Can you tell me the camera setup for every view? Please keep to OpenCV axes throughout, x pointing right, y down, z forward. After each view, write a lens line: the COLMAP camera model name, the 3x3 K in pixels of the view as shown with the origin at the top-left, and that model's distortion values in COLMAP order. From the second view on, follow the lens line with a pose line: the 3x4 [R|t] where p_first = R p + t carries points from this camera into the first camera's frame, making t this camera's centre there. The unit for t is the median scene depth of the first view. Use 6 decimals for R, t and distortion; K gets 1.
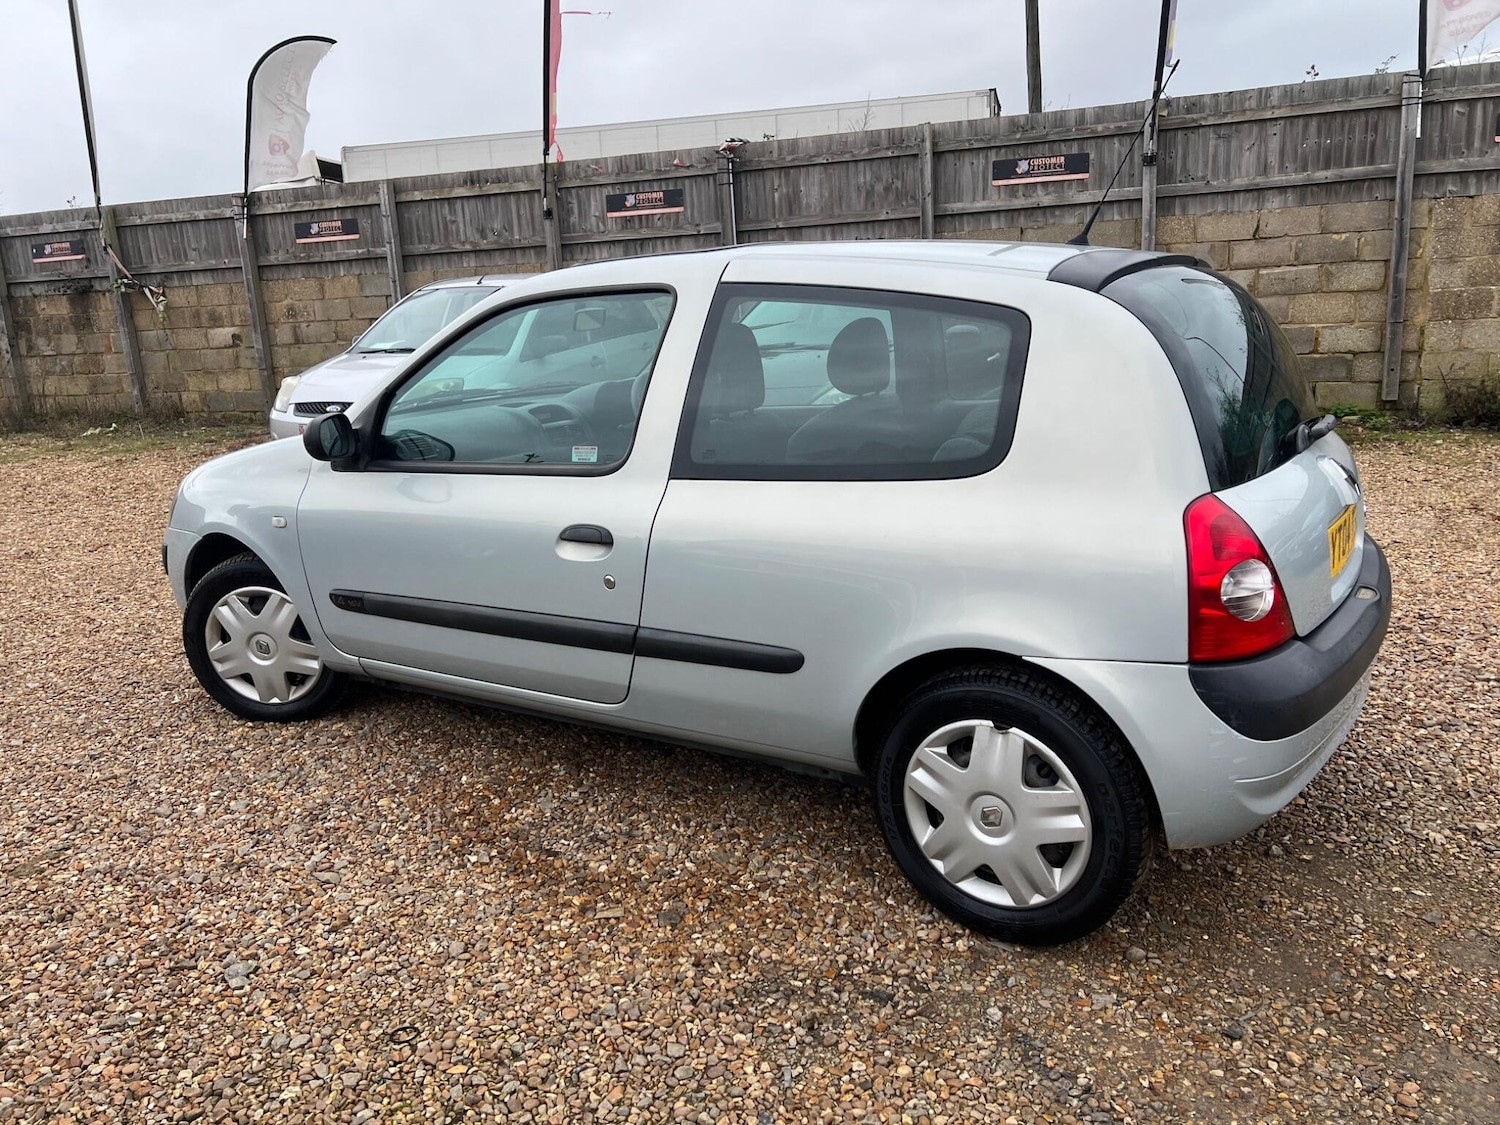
lens RADIAL K [[1172.8, 0, 763.4], [0, 1172.8, 557.4], [0, 0, 1]] dist [0.065561, -0.079584]
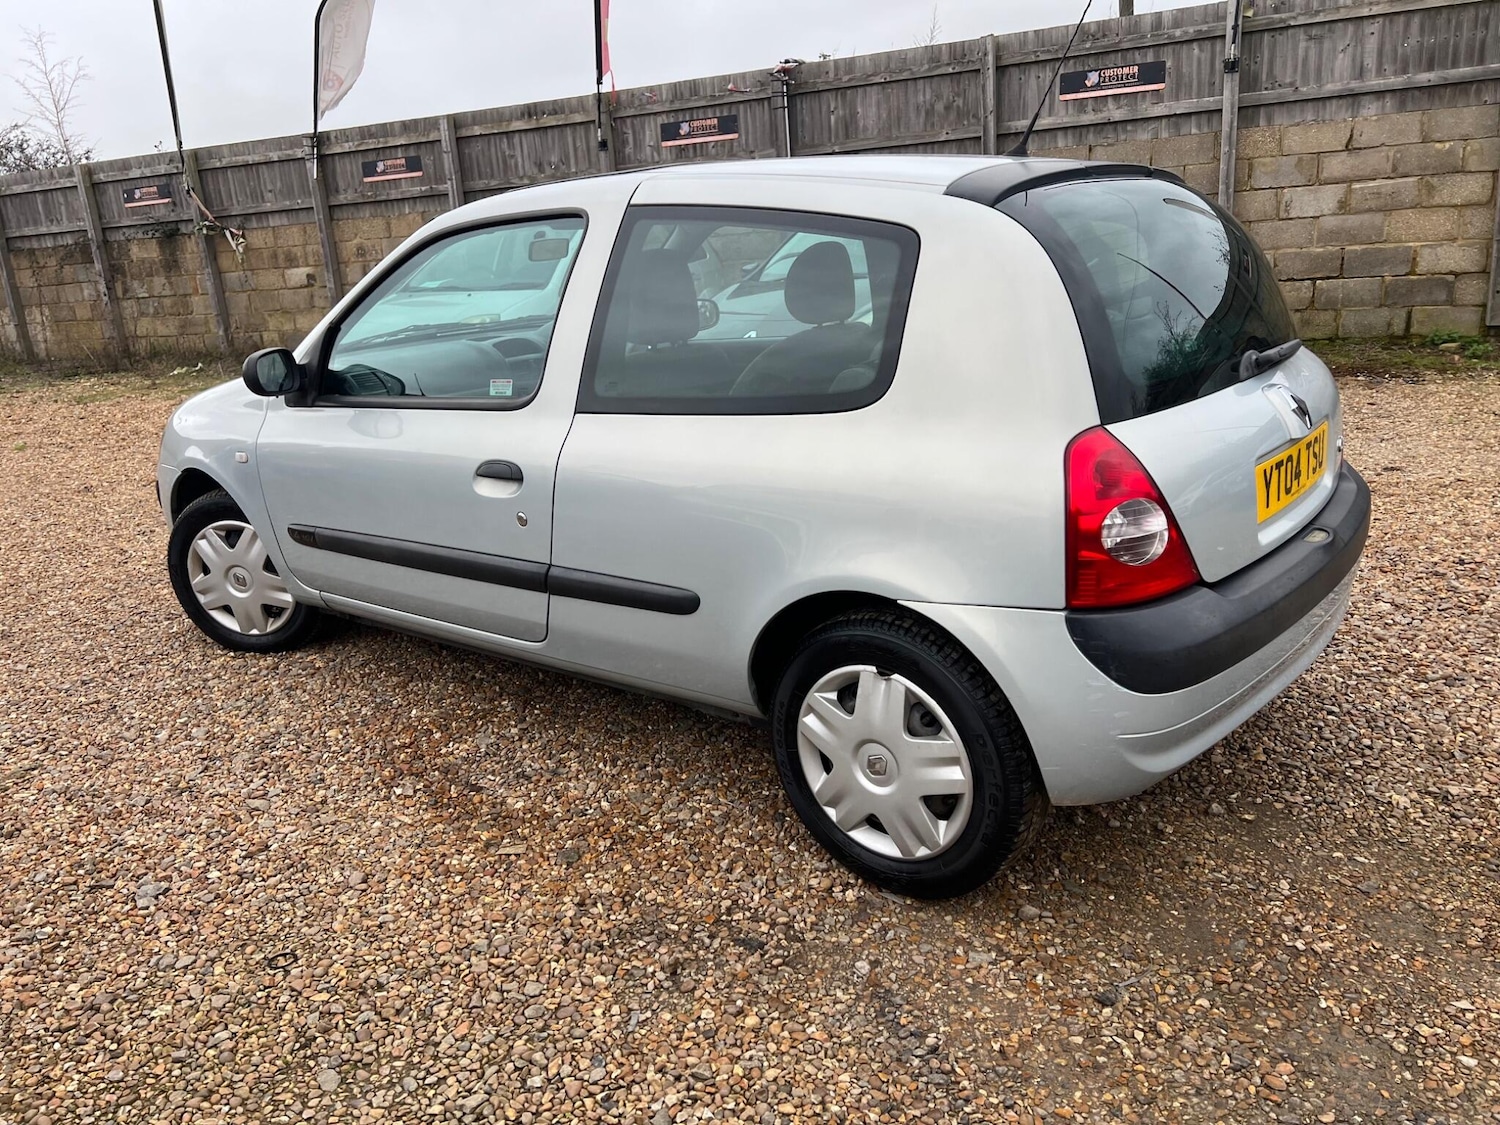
lens RADIAL K [[1172.8, 0, 752.7], [0, 1172.8, 563.0], [0, 0, 1]] dist [0.065561, -0.079584]
pose [[0.993959, 0.010379, -0.109260, 0.168006], [-0.004055, 0.998312, 0.057944, 0.000062], [0.109676, -0.057151, 0.992323, 0.041079]]
